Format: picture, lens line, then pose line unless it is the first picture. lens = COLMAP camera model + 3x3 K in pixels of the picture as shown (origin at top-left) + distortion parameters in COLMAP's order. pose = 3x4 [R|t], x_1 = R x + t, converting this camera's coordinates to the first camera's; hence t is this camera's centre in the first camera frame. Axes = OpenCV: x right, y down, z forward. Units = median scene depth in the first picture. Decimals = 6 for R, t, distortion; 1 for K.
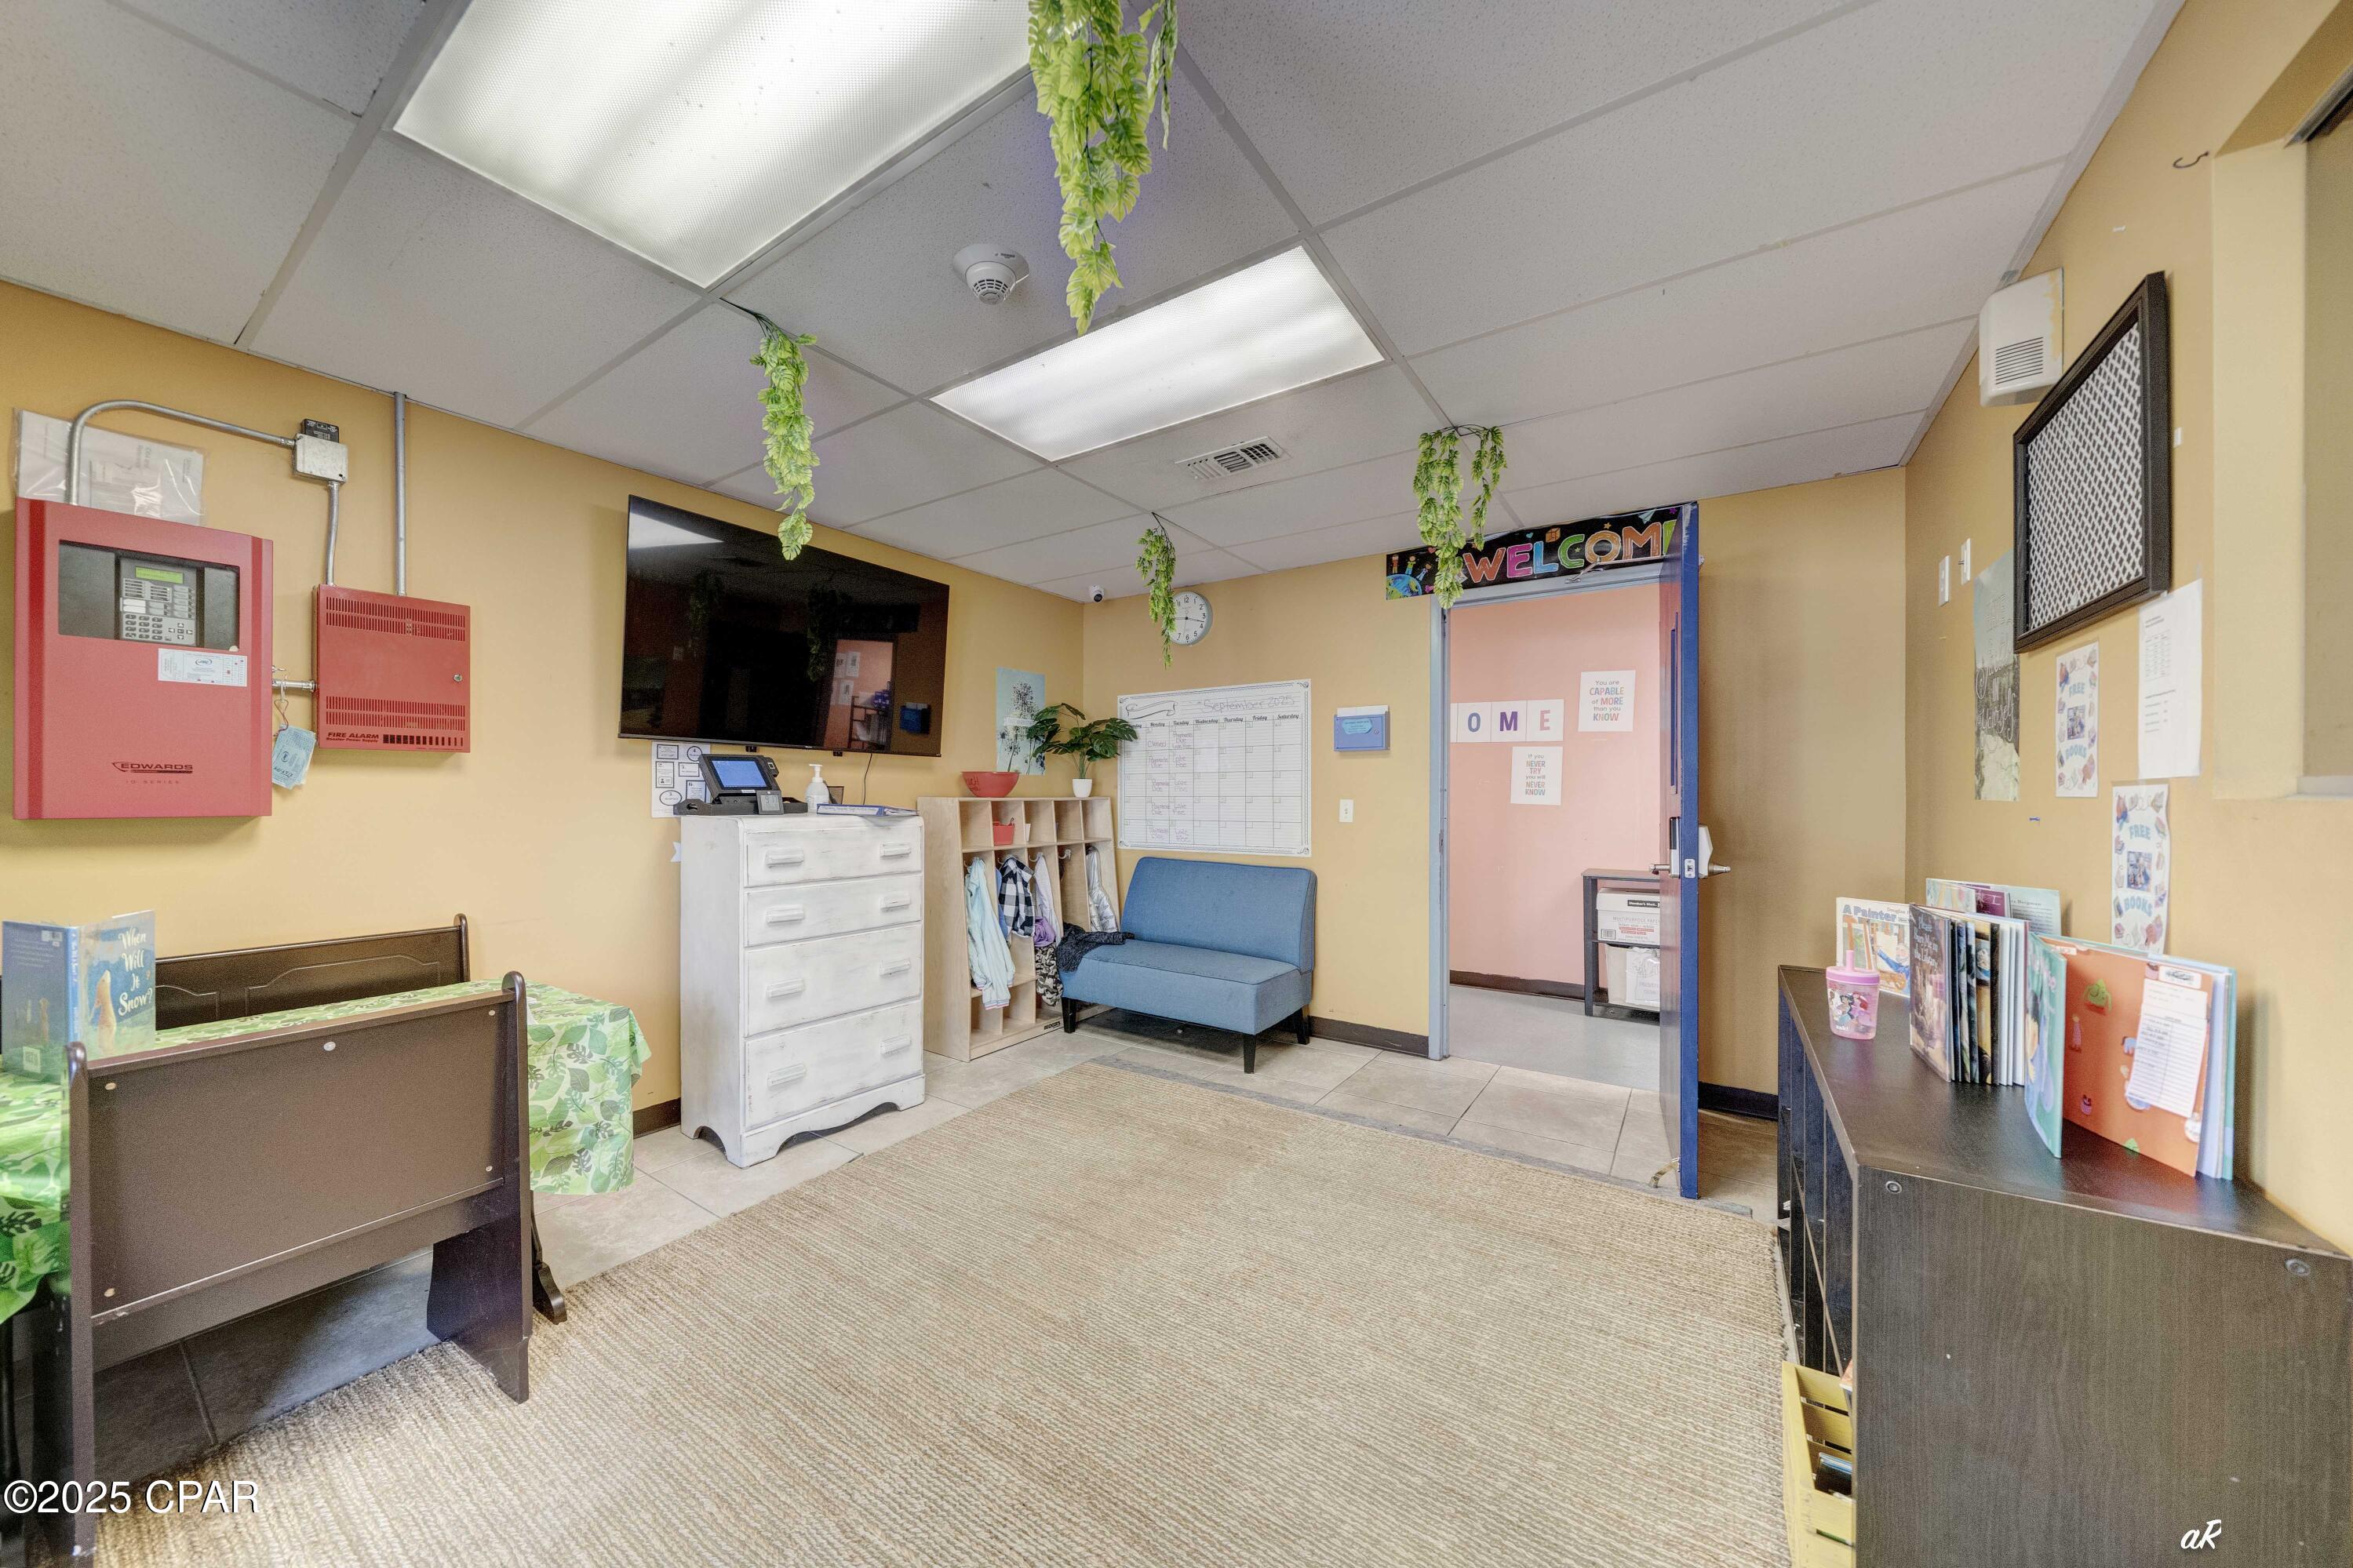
lens RADIAL K [[818.0, 0, 1166.5], [0, 818.0, 795.7], [0, 0, 1]] dist [-0.006807, -0.000210]
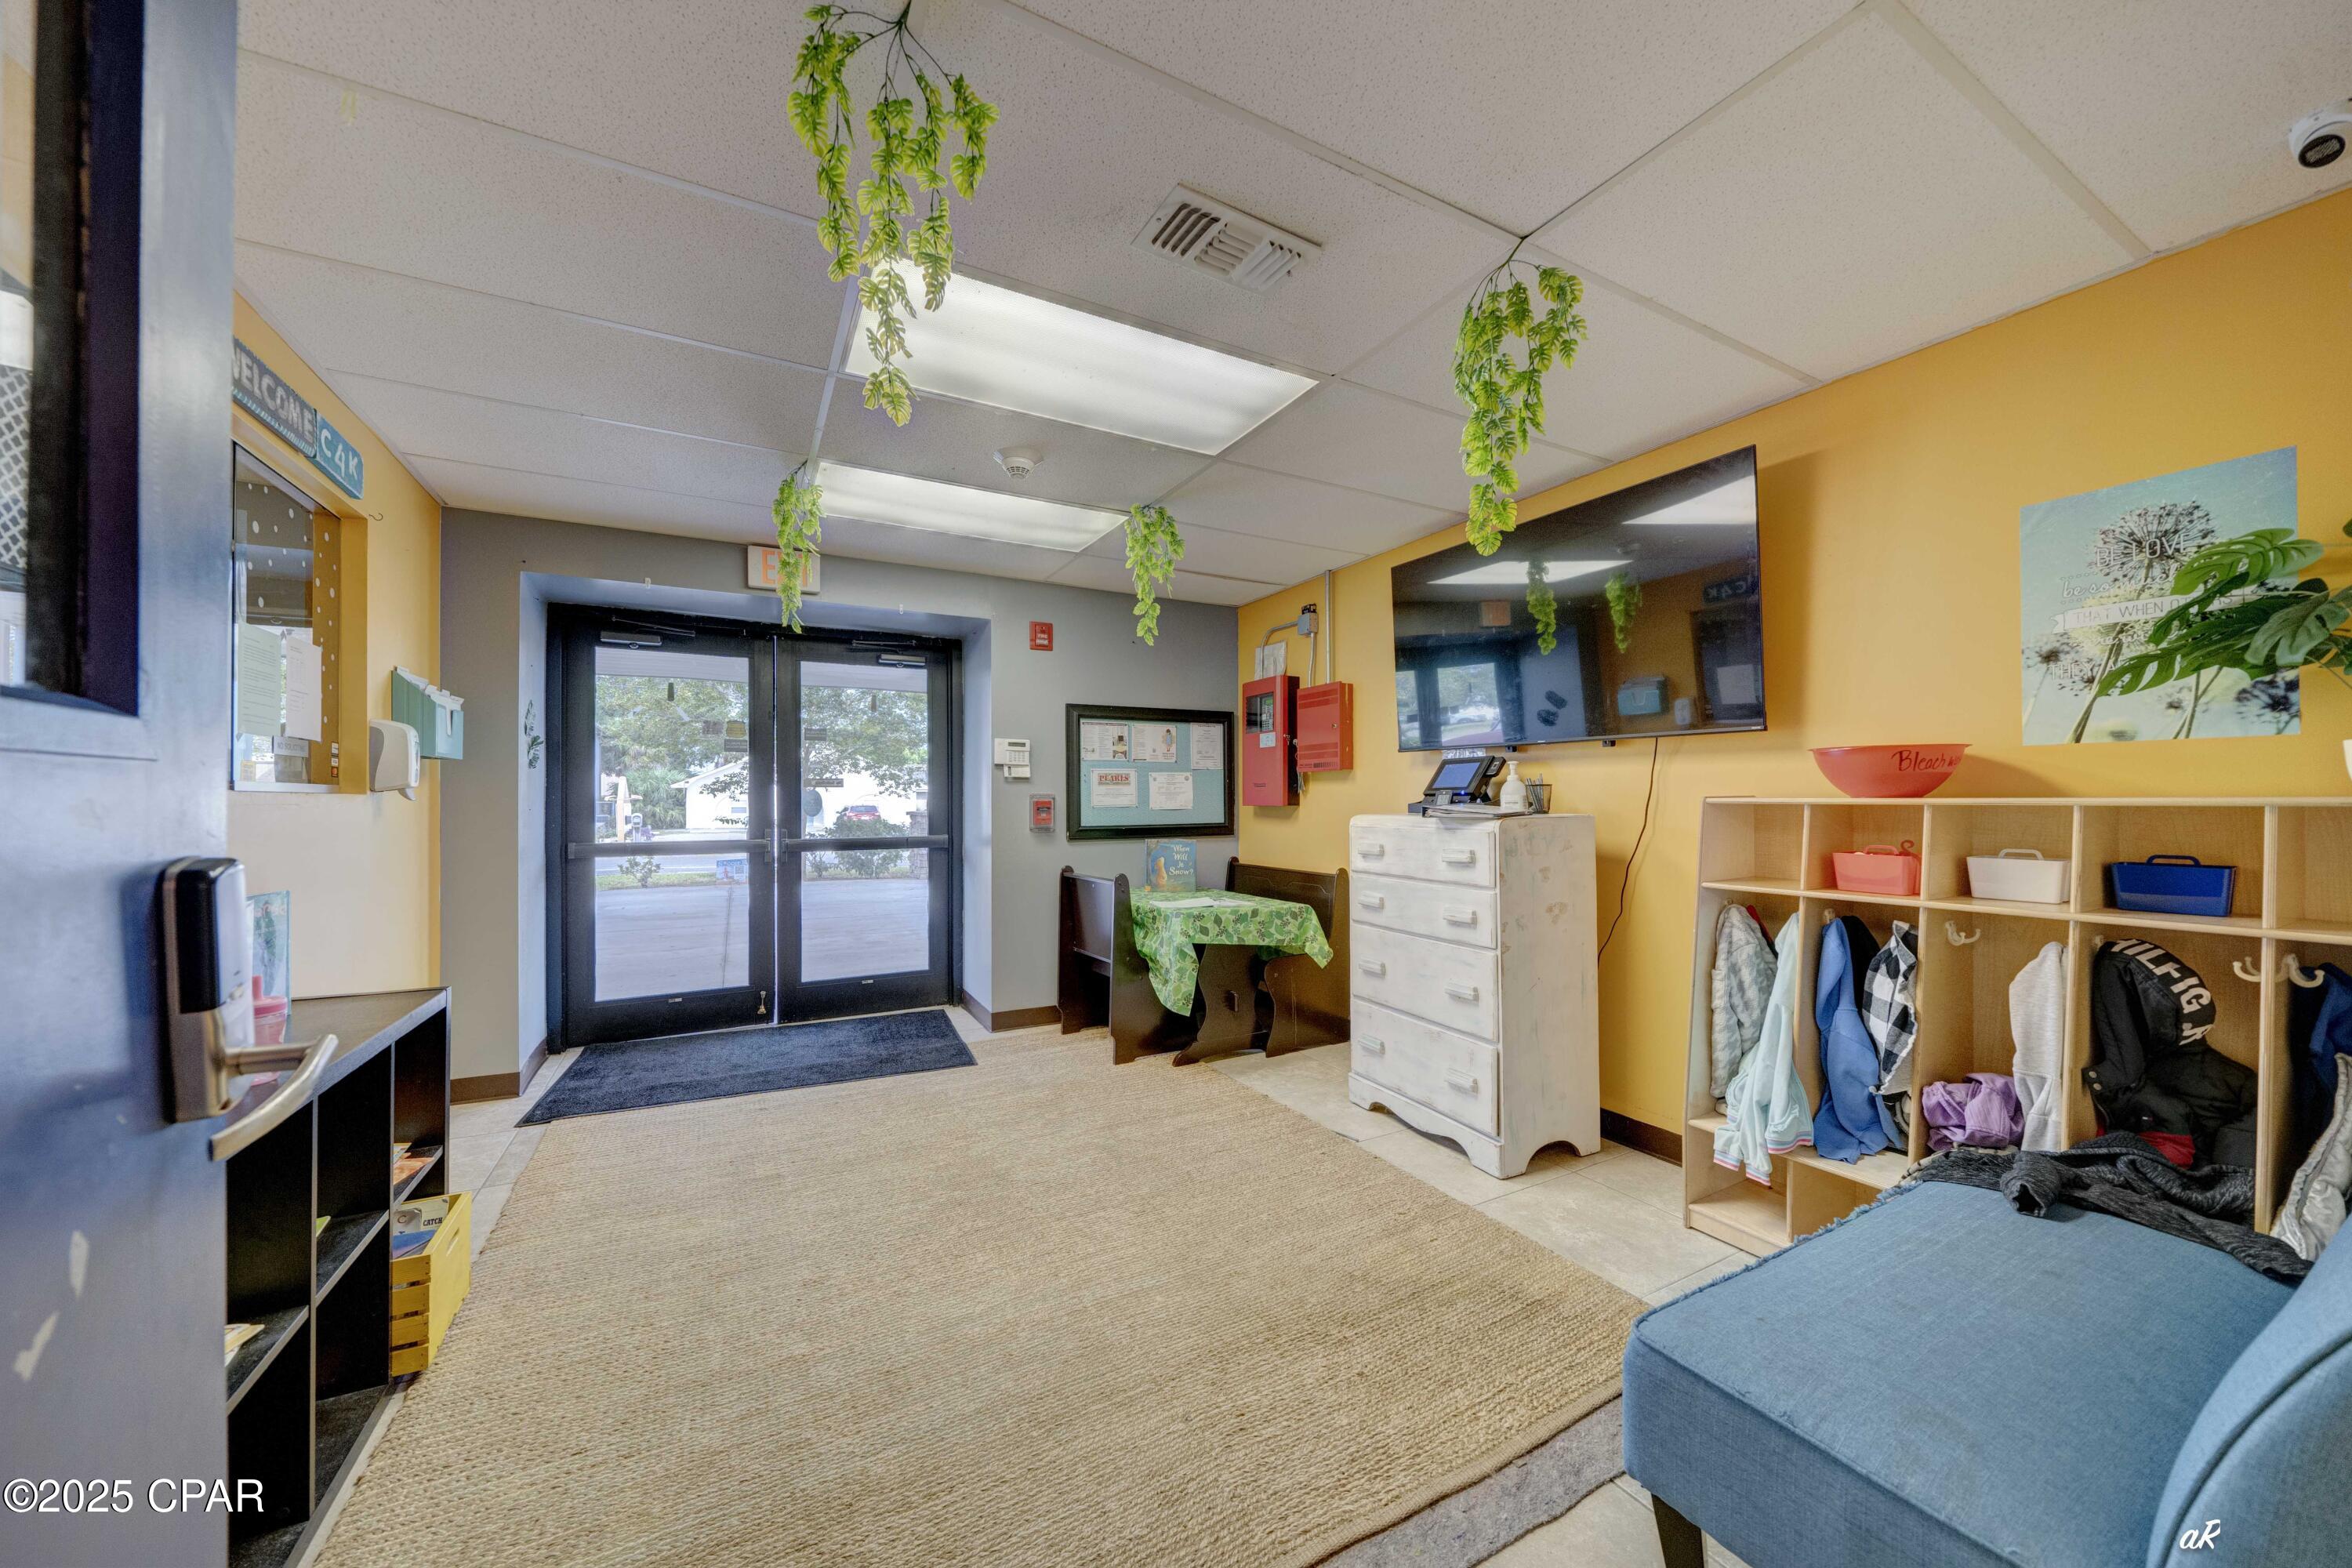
lens RADIAL K [[817.7, 0, 1170.2], [0, 817.7, 797.3], [0, 0, 1]] dist [-0.006807, -0.000210]
pose [[-0.474218, -0.002148, -0.880405, 0.577671], [-0.000449, 0.999997, -0.002198, 0.004361], [0.880407, -0.000647, -0.474218, 1.129977]]
